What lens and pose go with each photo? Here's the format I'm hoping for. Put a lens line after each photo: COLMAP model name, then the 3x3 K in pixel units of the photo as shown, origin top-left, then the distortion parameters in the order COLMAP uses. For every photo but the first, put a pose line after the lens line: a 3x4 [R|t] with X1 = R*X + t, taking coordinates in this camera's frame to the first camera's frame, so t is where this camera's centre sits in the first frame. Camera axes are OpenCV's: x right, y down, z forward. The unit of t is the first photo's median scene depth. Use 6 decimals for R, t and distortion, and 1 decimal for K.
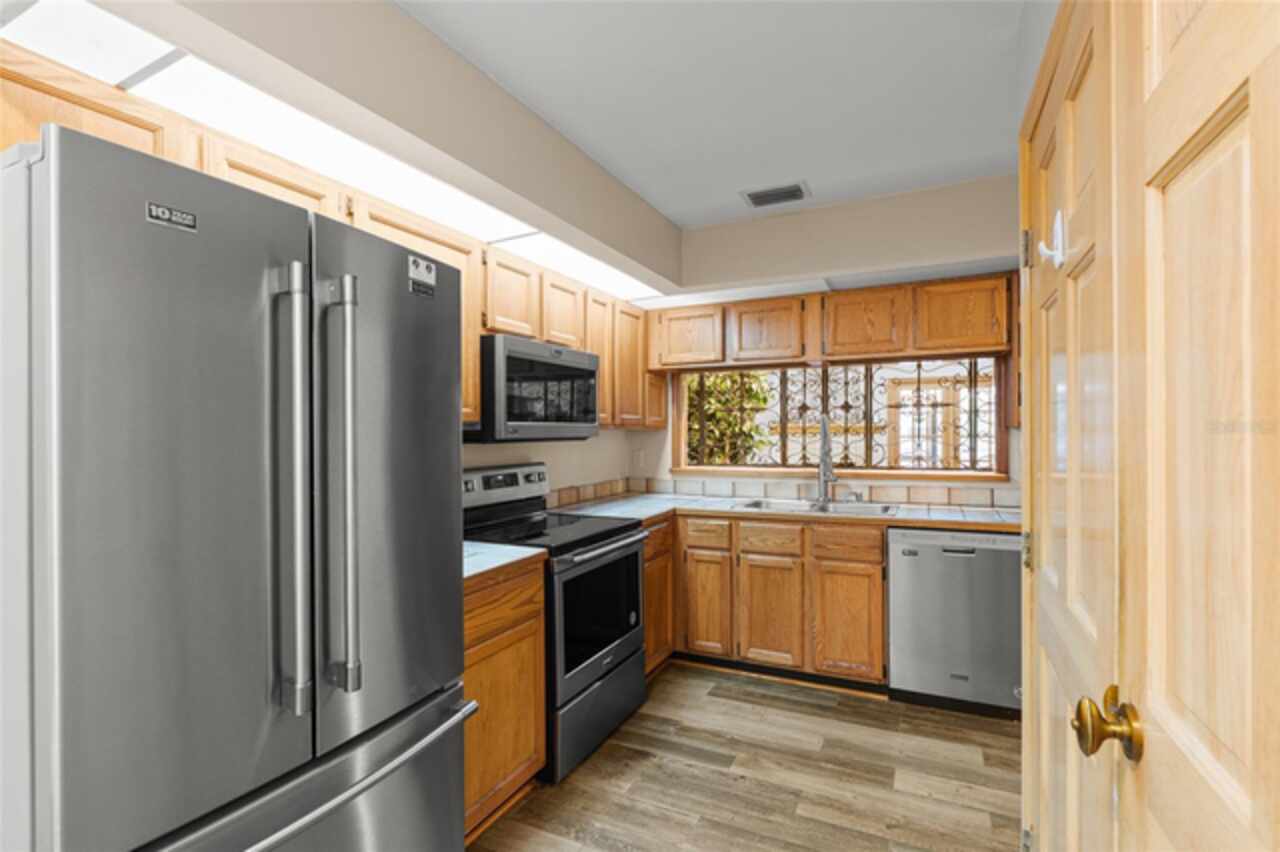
lens RADIAL K [[577.0, 0, 643.9], [0, 577.0, 435.0], [0, 0, 1]] dist [-0.013506, 0.003043]
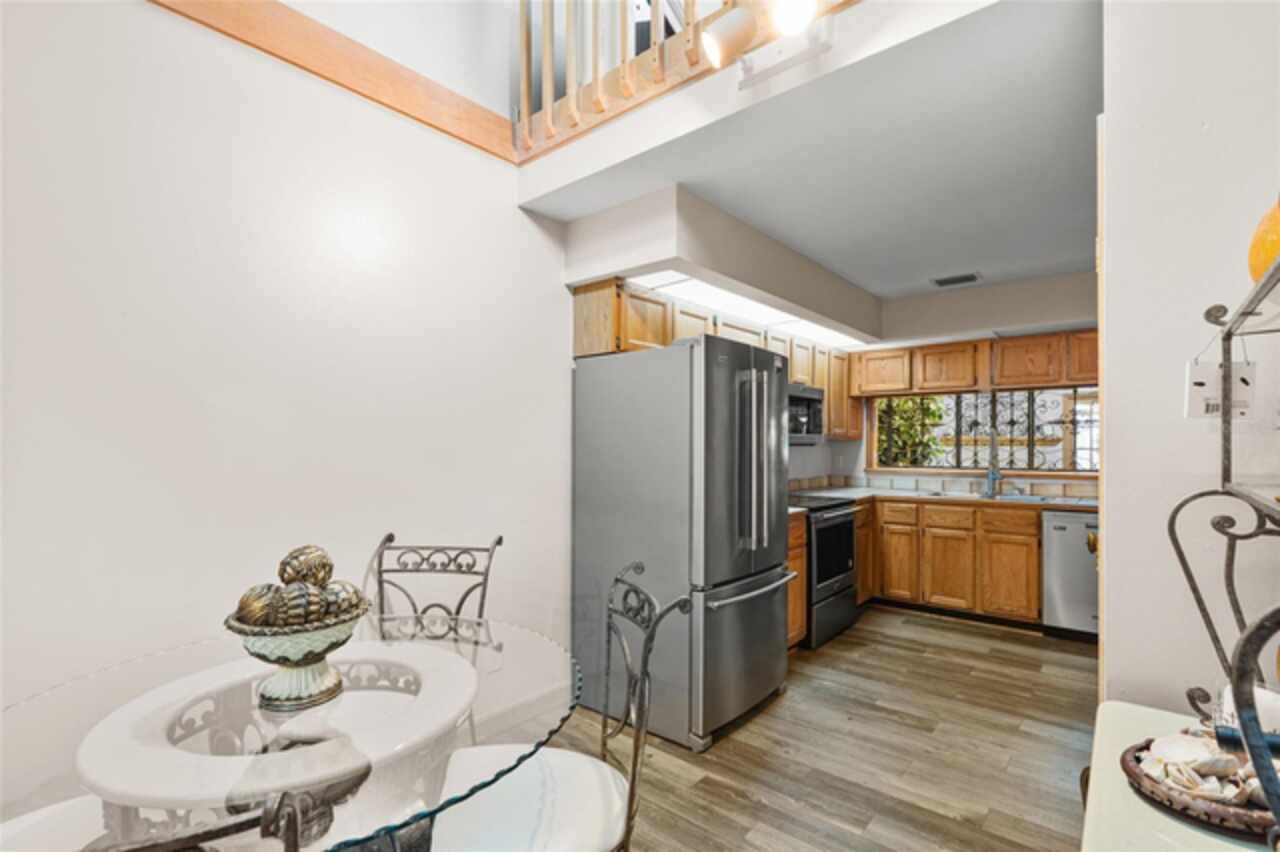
lens RADIAL K [[577.0, 0, 637.0], [0, 577.0, 442.5], [0, 0, 1]] dist [-0.013506, 0.003043]
pose [[0.967091, 0.007651, -0.254314, -0.161456], [-0.009812, 0.999926, -0.007229, 0.015342], [0.254240, 0.009487, 0.967095, -0.550177]]
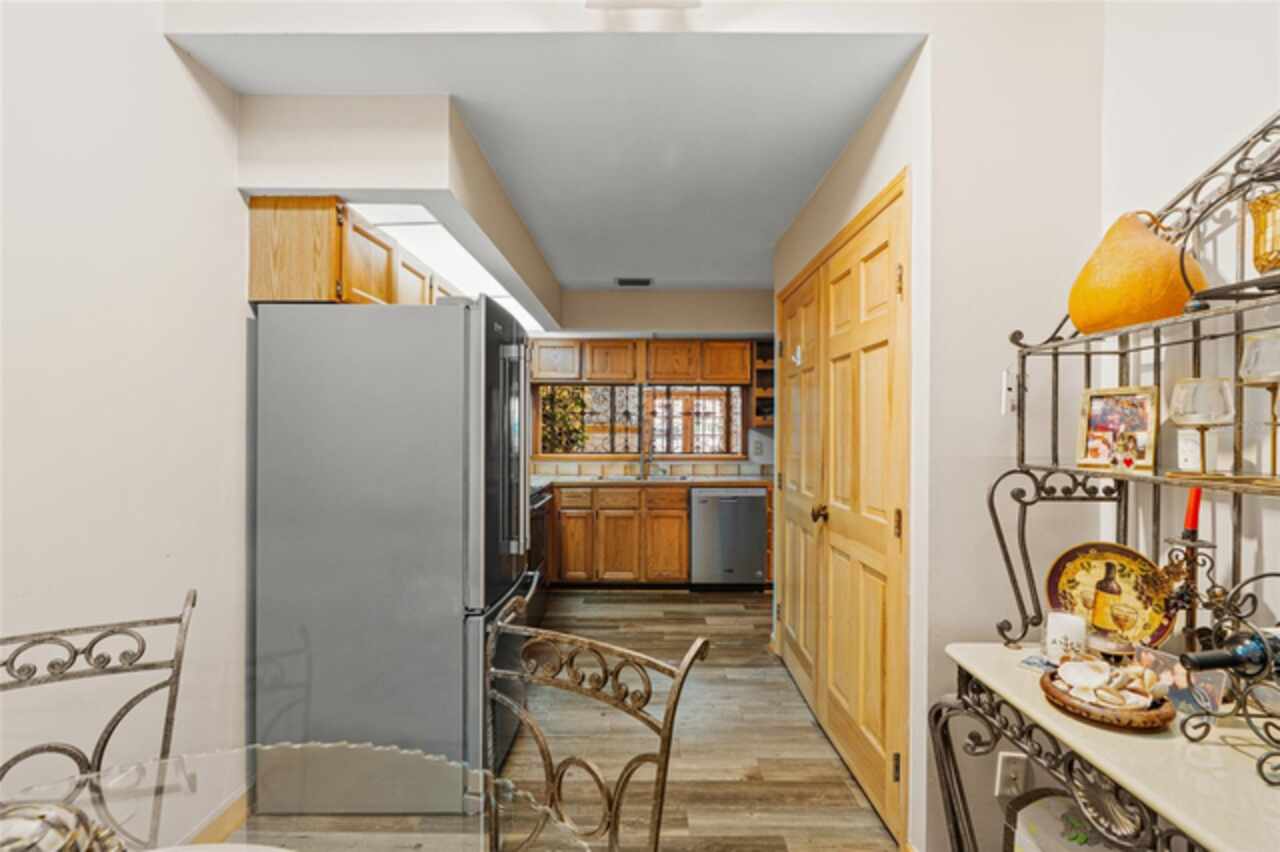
lens RADIAL K [[577.0, 0, 629.2], [0, 577.0, 434.7], [0, 0, 1]] dist [-0.013506, 0.003043]
pose [[0.904571, 0.009218, 0.426224, -0.412246], [-0.008856, 0.999957, -0.002831, 0.014031], [-0.426232, -0.001214, 0.904613, -0.397962]]
